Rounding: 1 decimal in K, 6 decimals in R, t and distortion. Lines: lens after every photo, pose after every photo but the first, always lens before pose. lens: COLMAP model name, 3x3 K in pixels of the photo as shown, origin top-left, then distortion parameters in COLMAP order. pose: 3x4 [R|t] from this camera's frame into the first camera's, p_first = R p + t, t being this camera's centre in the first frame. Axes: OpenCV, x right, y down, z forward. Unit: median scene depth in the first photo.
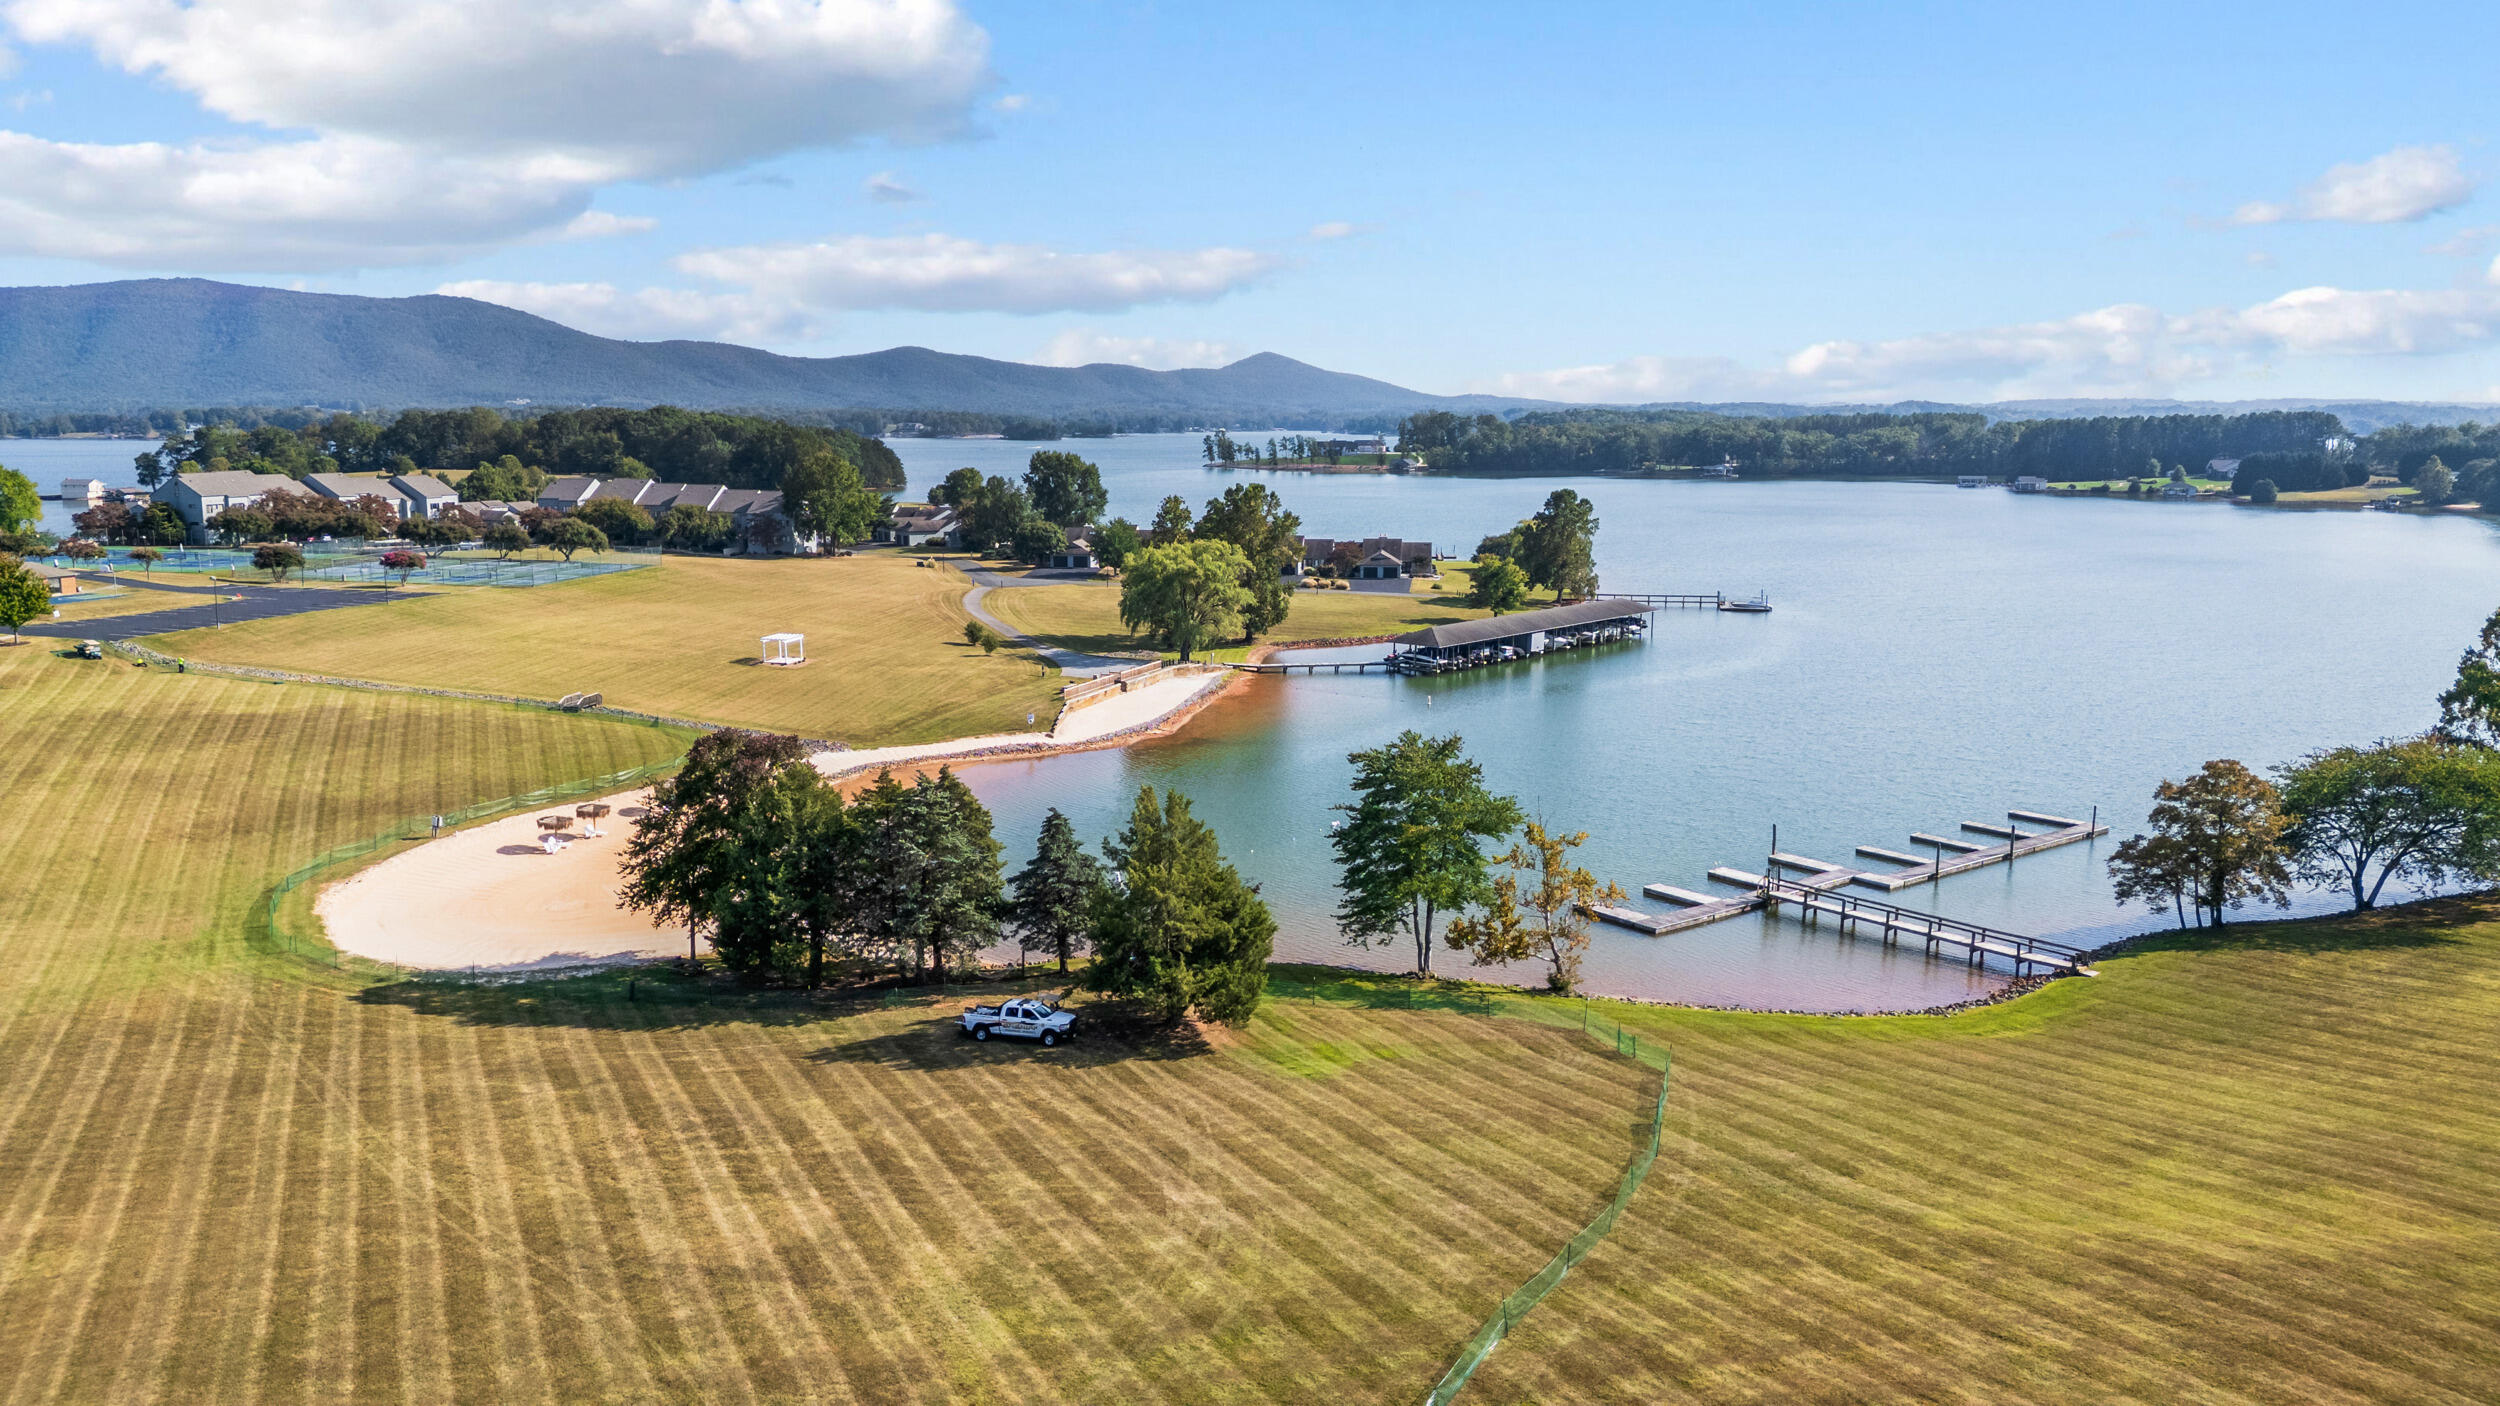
lens RADIAL K [[1750.0, 0, 1255.1], [0, 1750.0, 707.5], [0, 0, 1]] dist [0.097015, -0.116778]
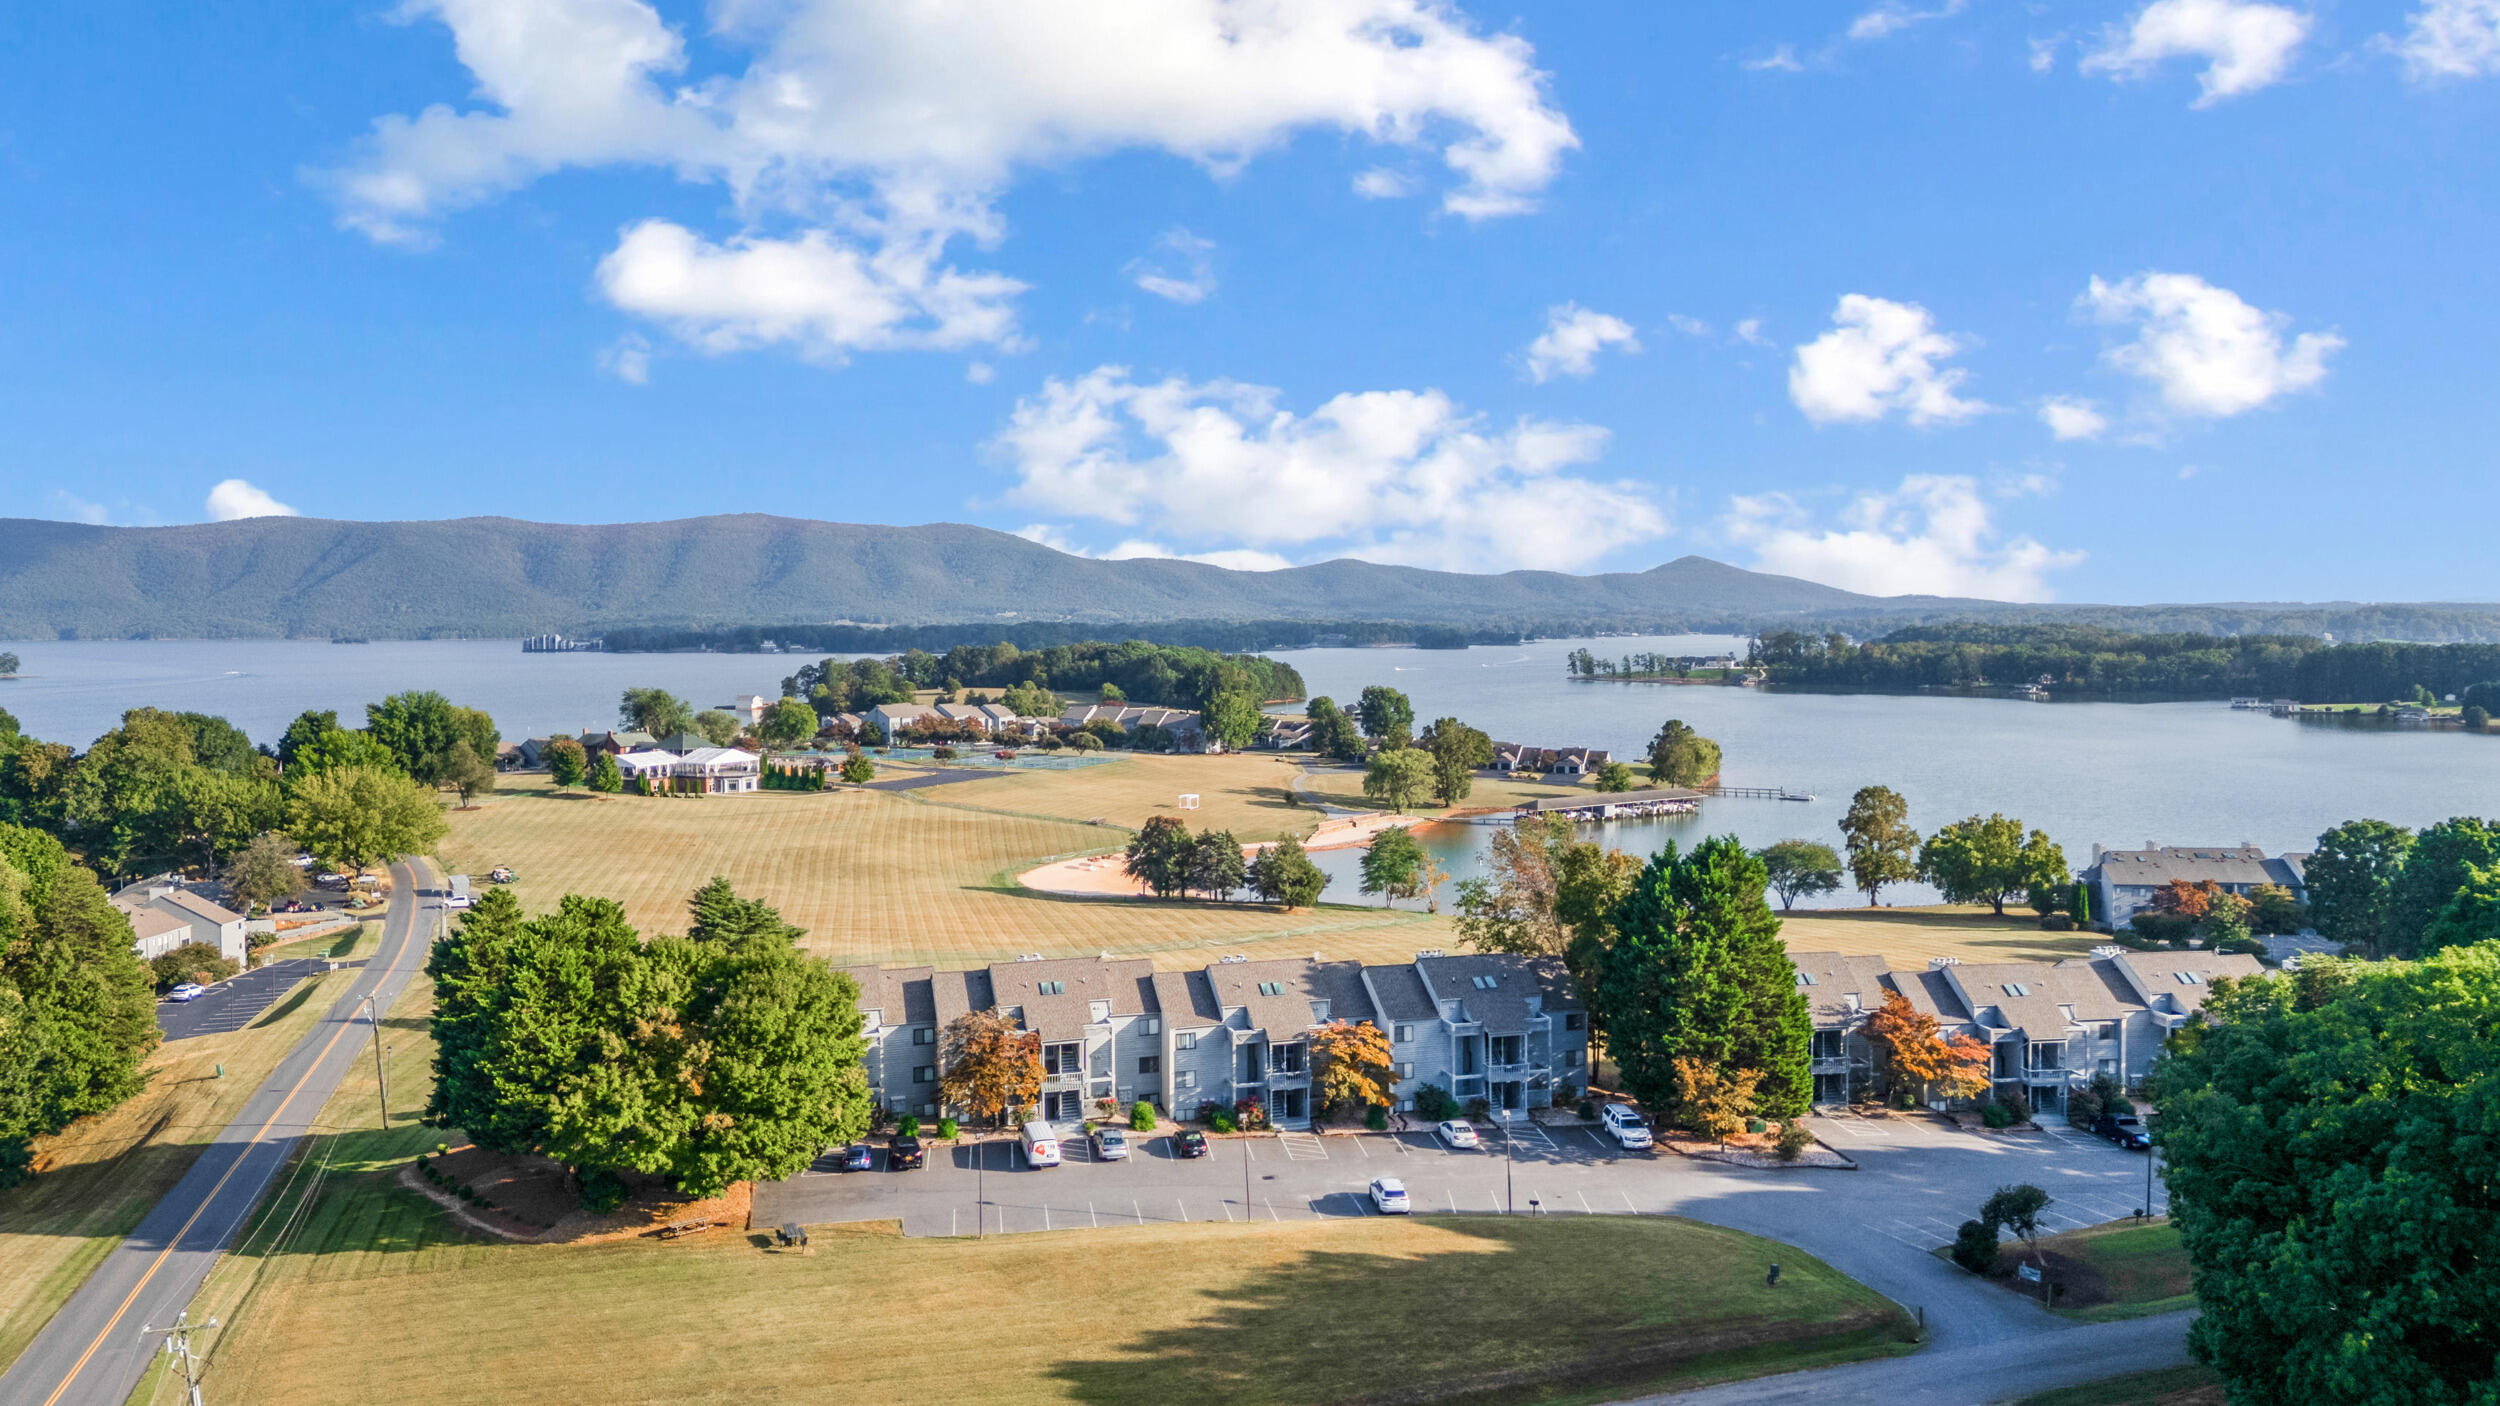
lens RADIAL K [[1750.0, 0, 1255.1], [0, 1750.0, 707.5], [0, 0, 1]] dist [0.097015, -0.116778]
pose [[0.970371, 0.007668, -0.241499, 0.176961], [-0.034631, 0.993591, -0.107602, 0.044365], [0.239126, 0.112777, 0.964417, -0.566154]]
